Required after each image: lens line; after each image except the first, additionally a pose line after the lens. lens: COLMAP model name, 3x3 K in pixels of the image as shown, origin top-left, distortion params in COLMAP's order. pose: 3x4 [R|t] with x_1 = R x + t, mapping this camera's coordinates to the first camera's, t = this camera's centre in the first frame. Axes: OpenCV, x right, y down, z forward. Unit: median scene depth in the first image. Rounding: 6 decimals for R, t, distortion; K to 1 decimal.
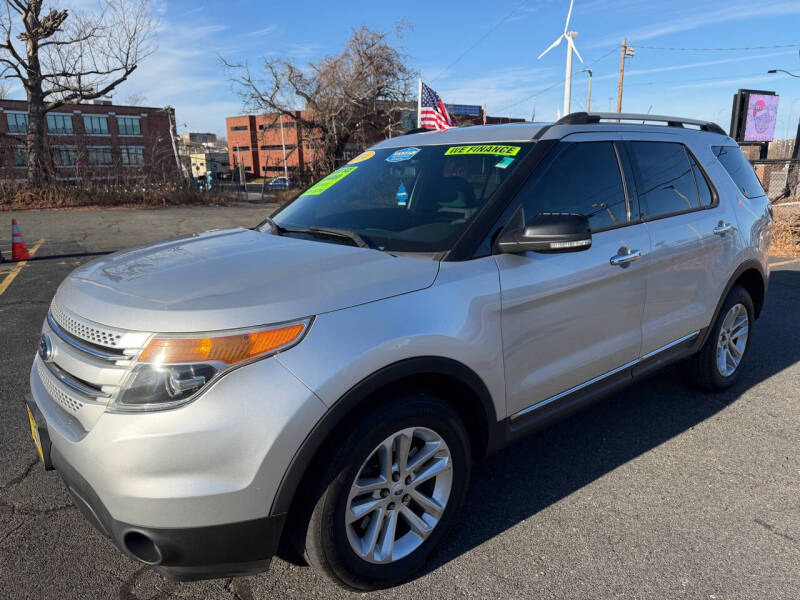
lens RADIAL K [[558.7, 0, 402.6], [0, 558.7, 305.6], [0, 0, 1]] dist [0.029315, -0.029581]
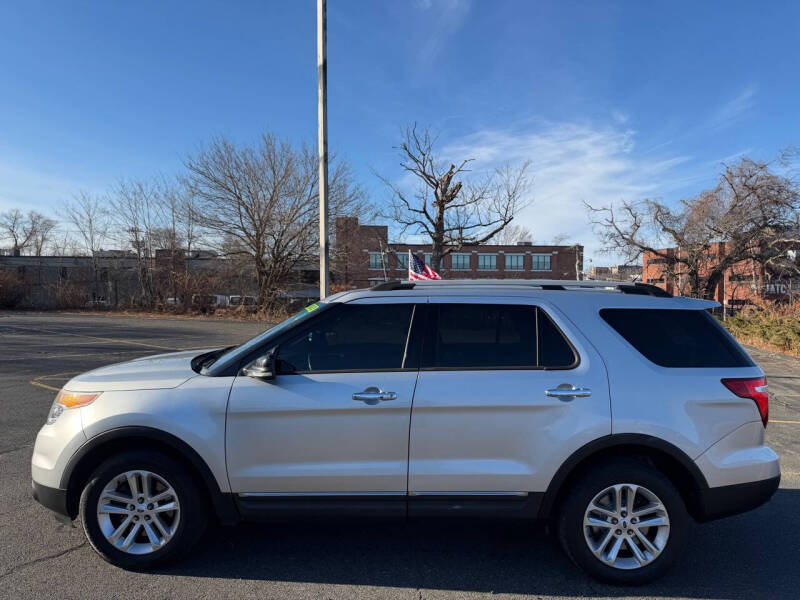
lens RADIAL K [[558.7, 0, 402.6], [0, 558.7, 305.6], [0, 0, 1]] dist [0.029315, -0.029581]
pose [[0.757016, 0.033281, -0.652548, 0.141456], [-0.179446, 0.970890, -0.158657, -0.011115], [0.628272, 0.237203, 0.740951, 0.009853]]
